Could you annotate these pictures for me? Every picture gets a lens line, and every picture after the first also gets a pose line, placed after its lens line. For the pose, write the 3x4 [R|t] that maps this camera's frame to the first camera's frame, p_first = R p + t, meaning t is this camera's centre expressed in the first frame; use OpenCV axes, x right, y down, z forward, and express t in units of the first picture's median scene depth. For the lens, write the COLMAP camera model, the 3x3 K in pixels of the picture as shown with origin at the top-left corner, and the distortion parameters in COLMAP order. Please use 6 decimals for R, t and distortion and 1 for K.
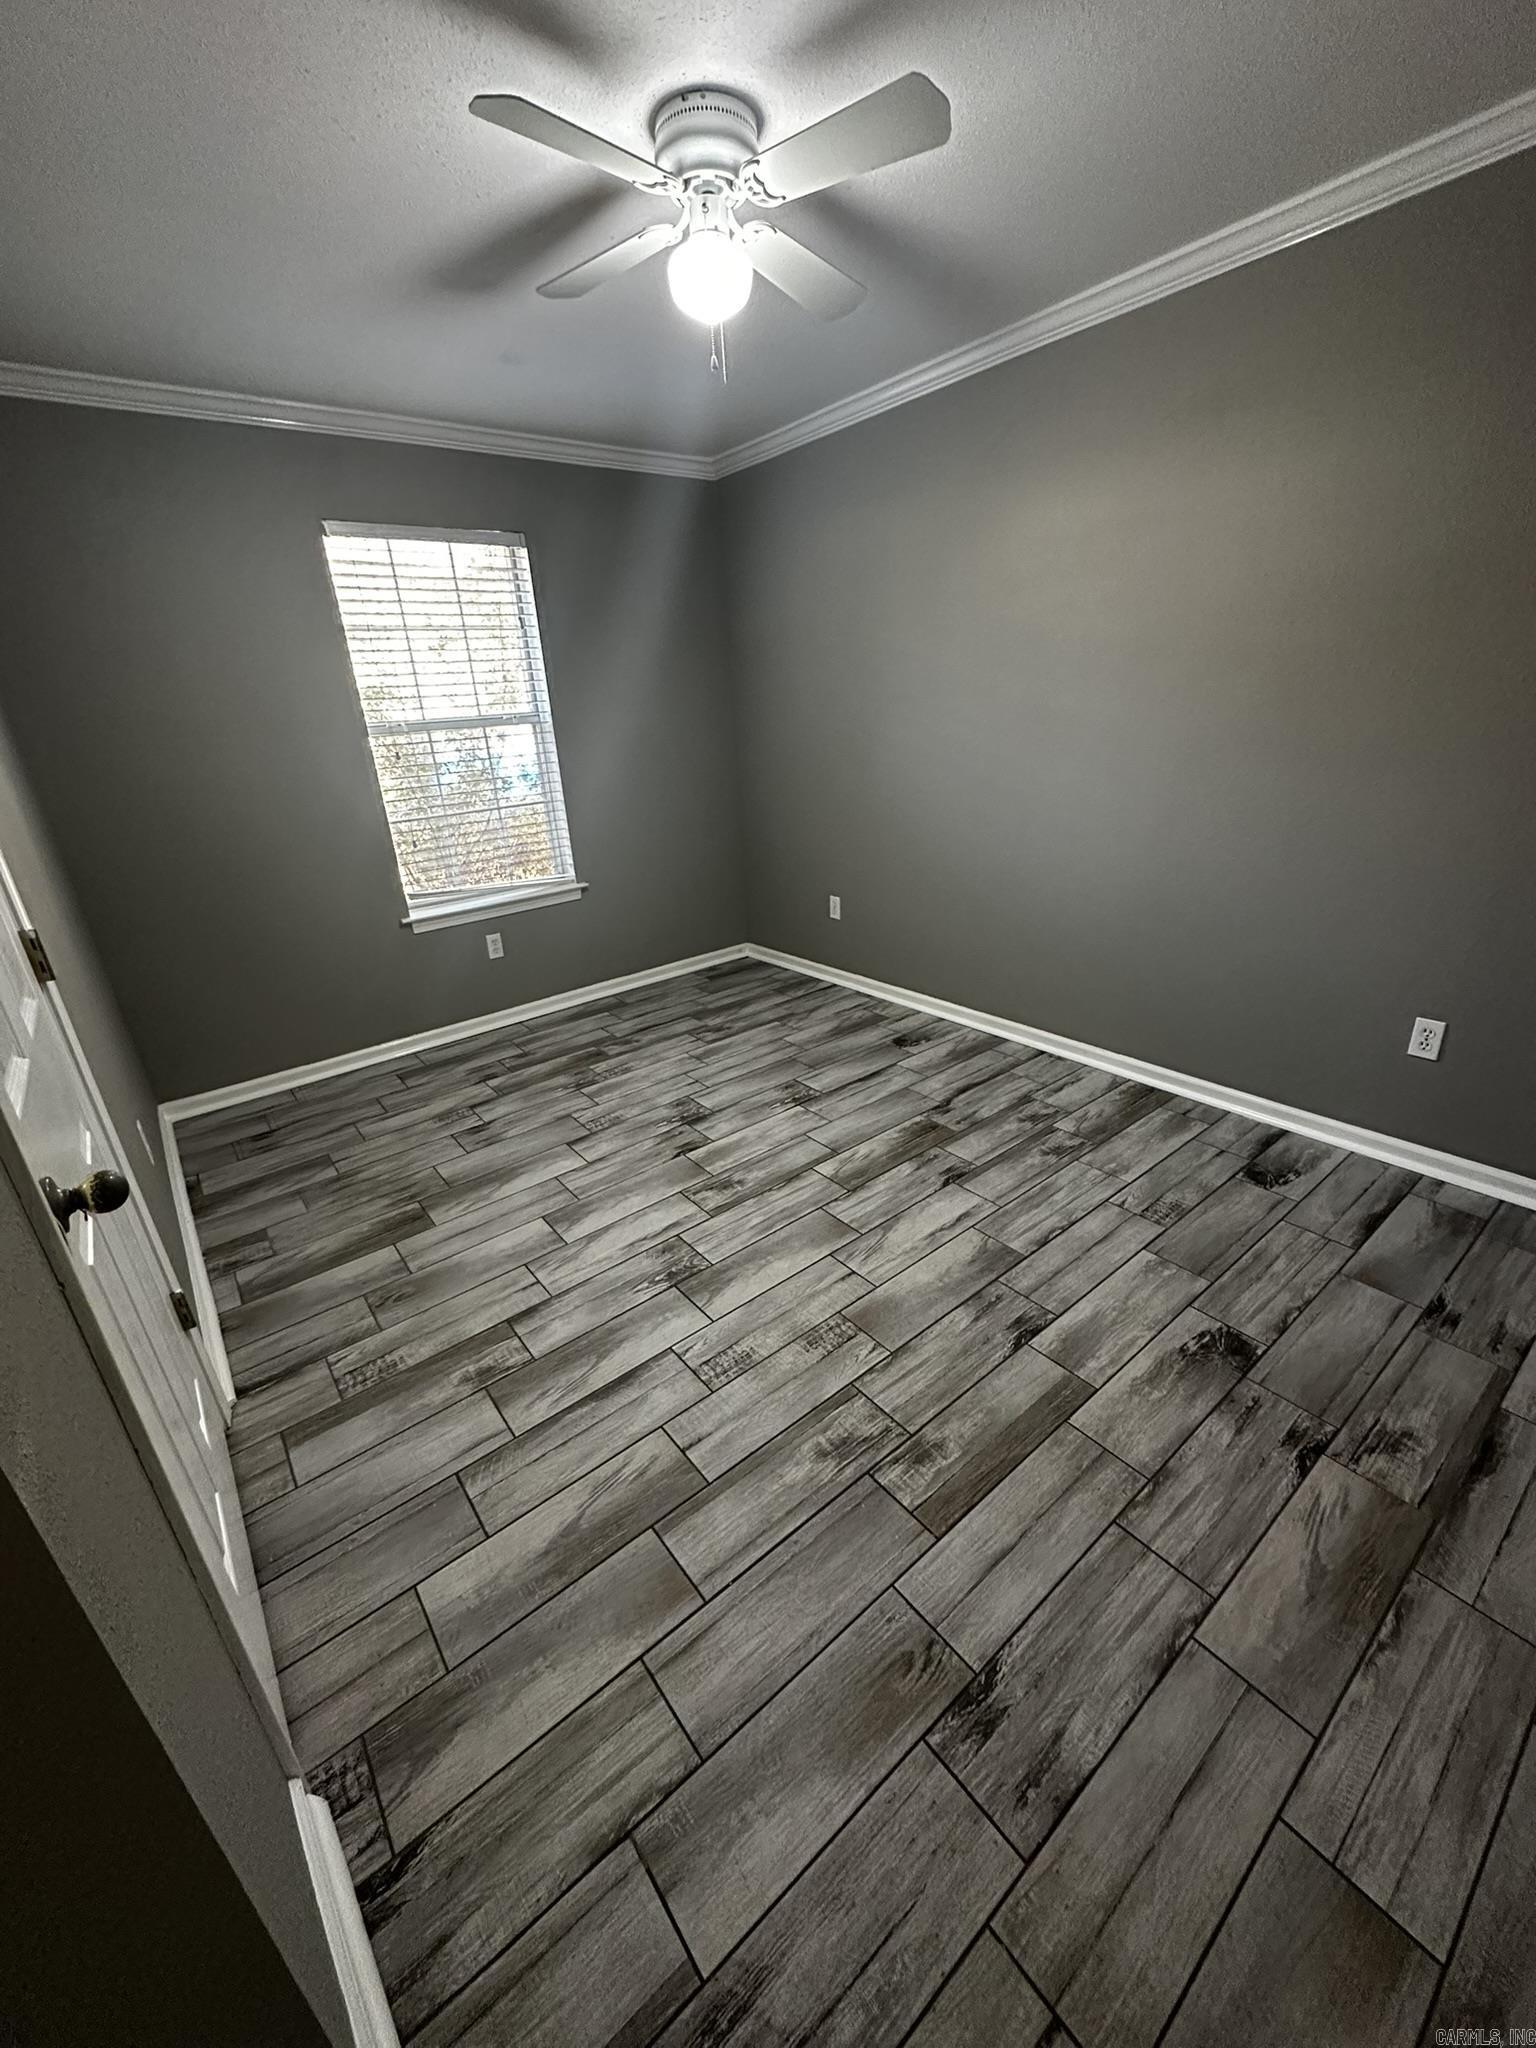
lens RADIAL K [[815.1, 0, 765.2], [0, 815.1, 1024.6], [0, 0, 1]] dist [-0.003621, 0.000847]
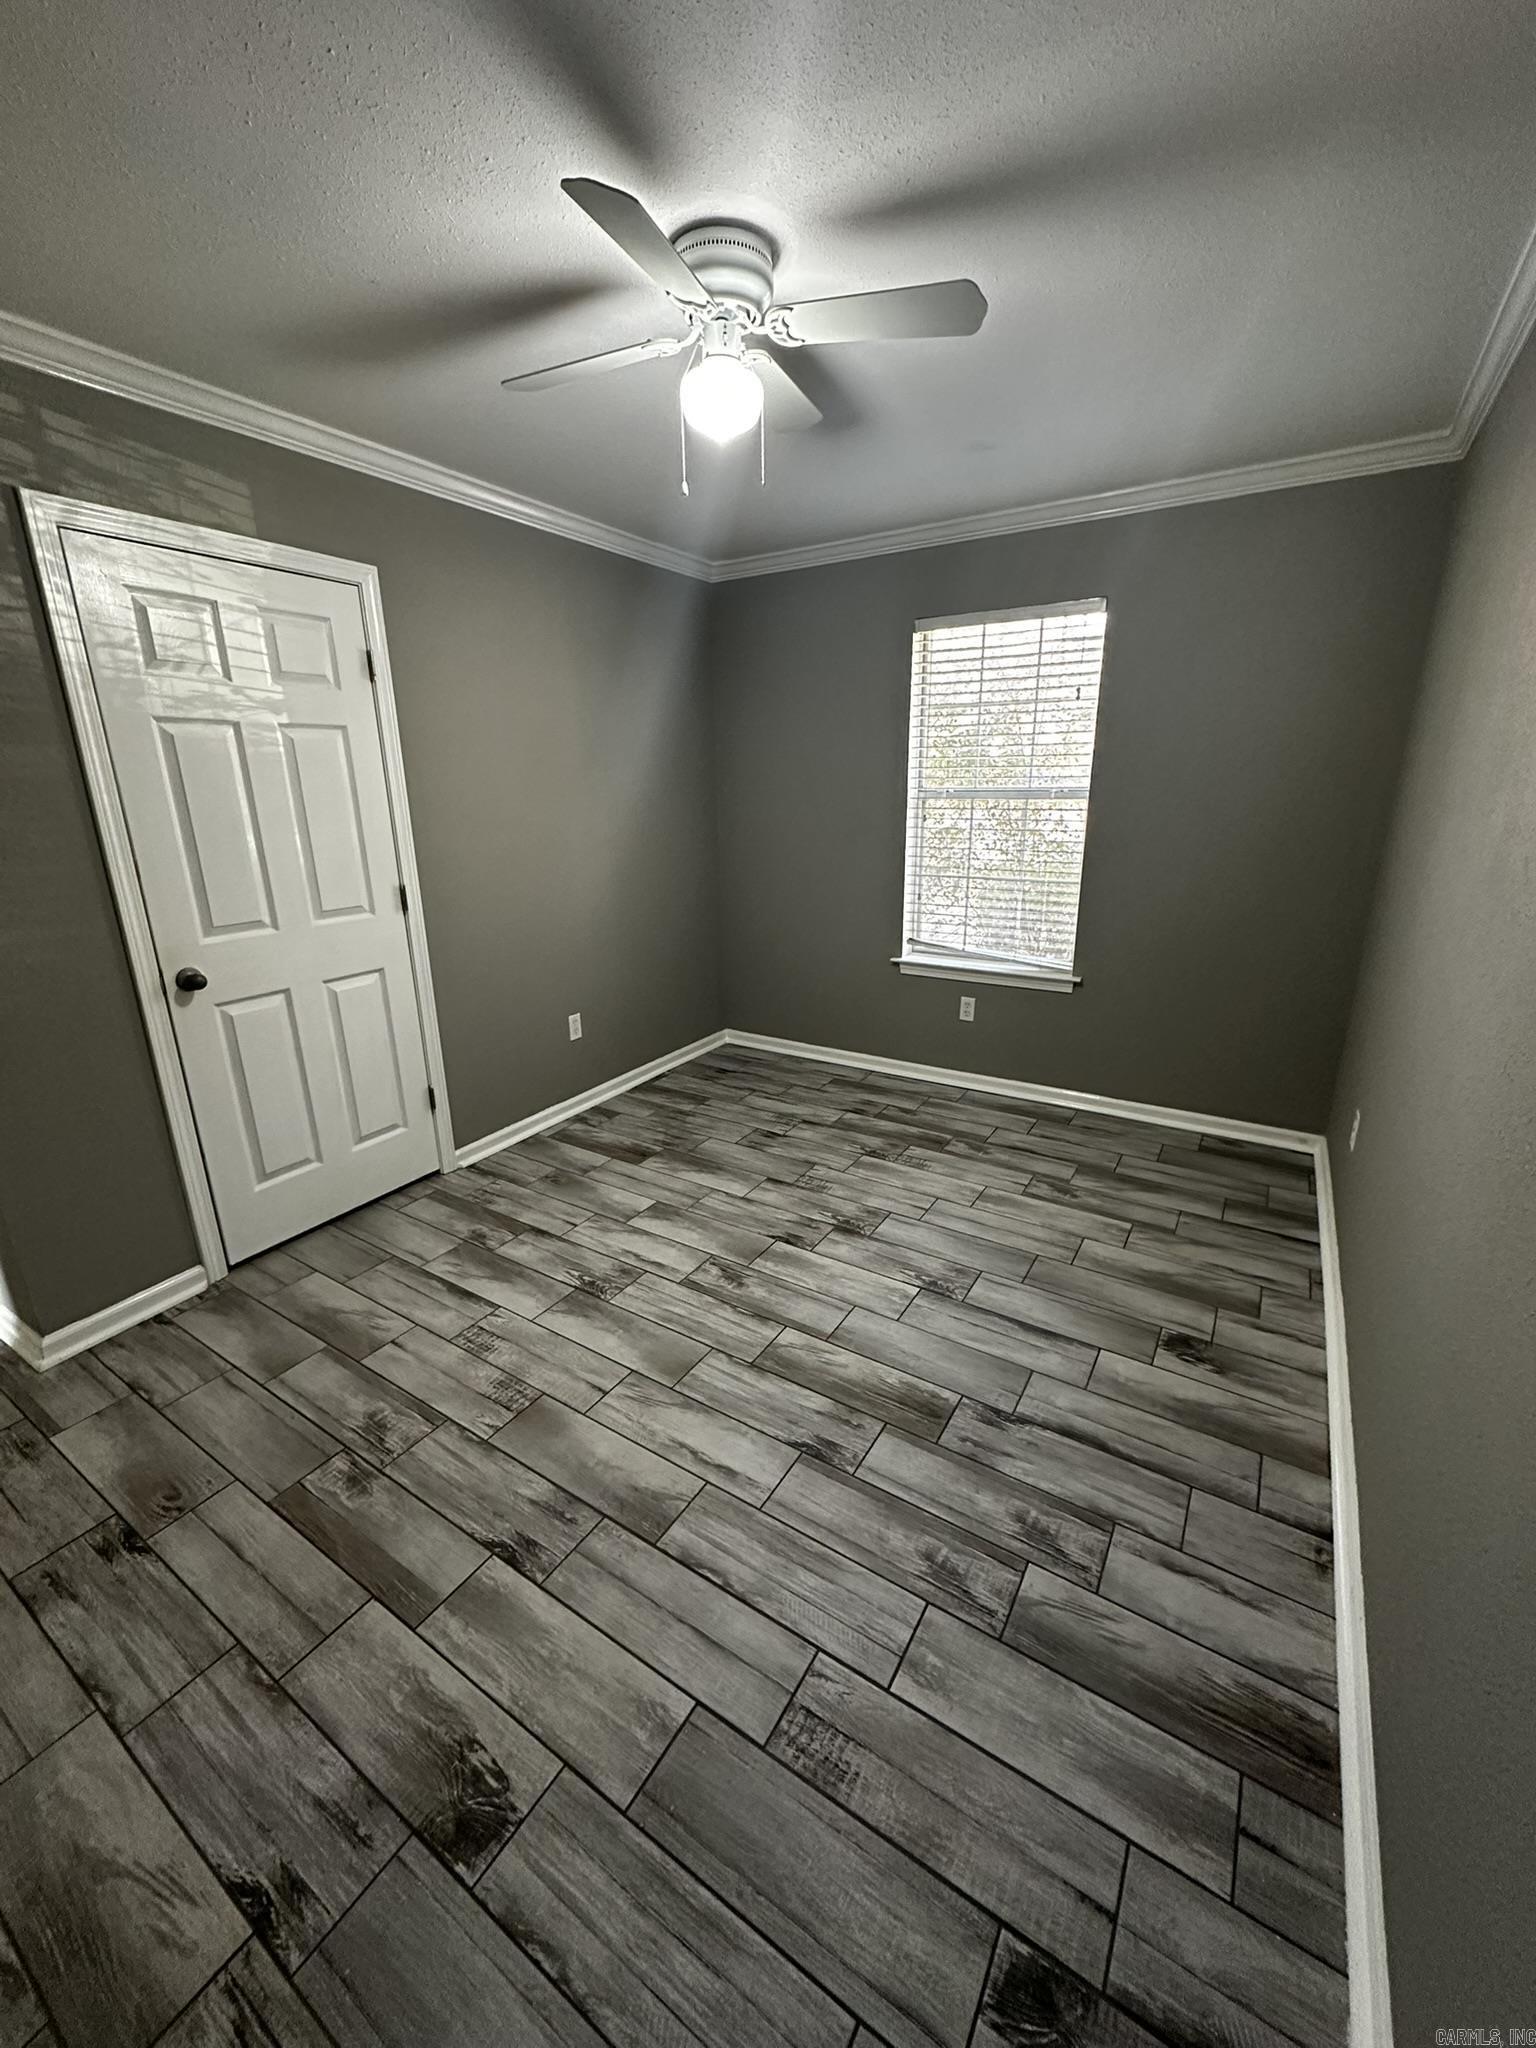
lens RADIAL K [[815.1, 0, 766.4], [0, 815.1, 1021.4], [0, 0, 1]] dist [-0.003621, 0.000847]
pose [[0.329205, 0.324371, -0.886796, 0.783094], [-0.358000, 0.911906, 0.200656, -0.314644], [0.873762, 0.251416, 0.416329, 0.588963]]
